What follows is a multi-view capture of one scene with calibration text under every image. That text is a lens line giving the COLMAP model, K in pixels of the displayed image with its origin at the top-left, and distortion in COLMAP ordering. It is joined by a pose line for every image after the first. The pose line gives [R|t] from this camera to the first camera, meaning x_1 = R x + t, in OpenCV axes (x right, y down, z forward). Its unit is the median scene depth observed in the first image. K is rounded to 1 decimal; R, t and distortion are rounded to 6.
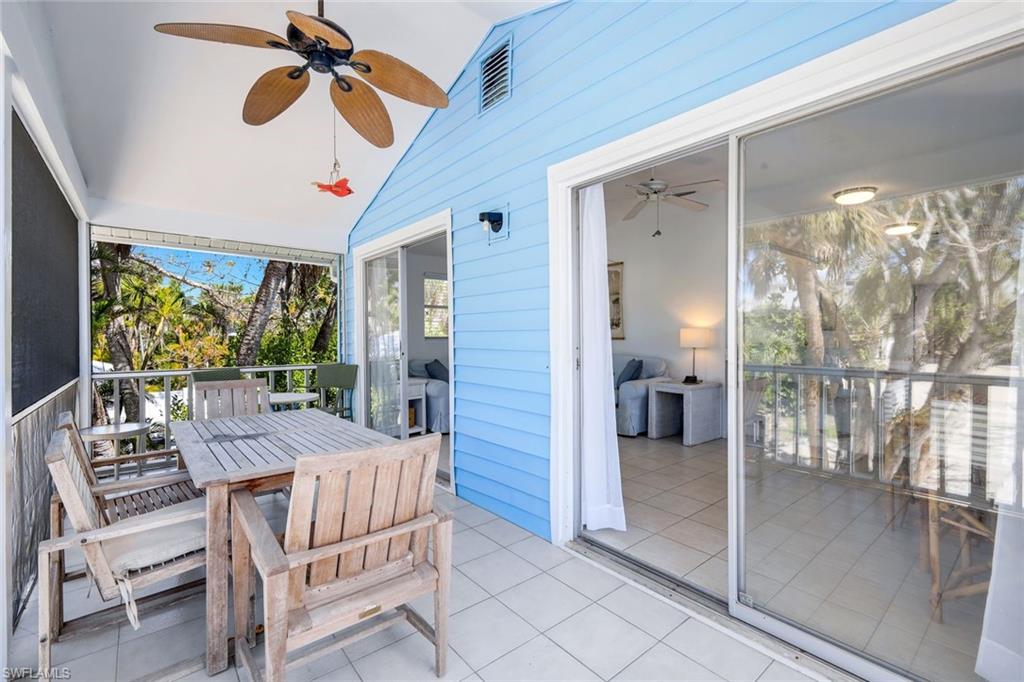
lens RADIAL K [[454.1, 0, 511.4], [0, 454.1, 339.0], [0, 0, 1]] dist [0.004450, 0.000294]
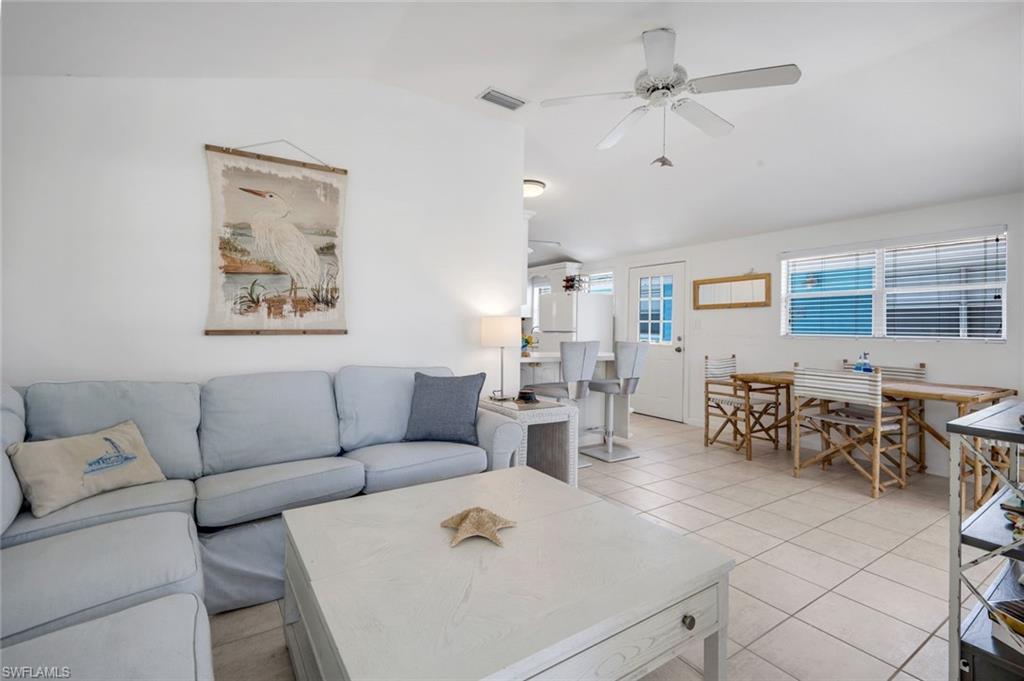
lens RADIAL K [[454.1, 0, 511.4], [0, 454.1, 338.5], [0, 0, 1]] dist [0.004450, 0.000294]
pose [[0.111464, -0.014494, 0.993663, -0.225589], [-0.001655, 0.999890, 0.014771, -0.002012], [-0.993767, -0.003291, 0.111428, 0.851357]]
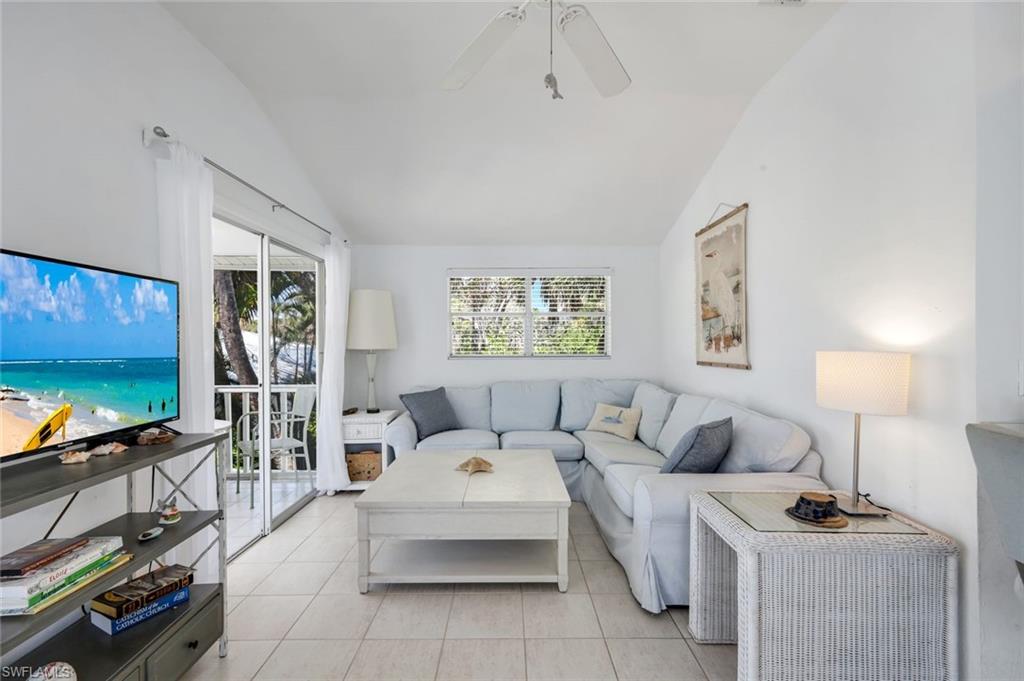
lens RADIAL K [[454.1, 0, 511.4], [0, 454.1, 338.5], [0, 0, 1]] dist [0.004450, 0.000294]
pose [[0.772799, -0.001080, -0.634650, 0.389735], [-0.009353, 0.999871, -0.013091, -0.024659], [0.634582, 0.016053, 0.772689, 0.536992]]
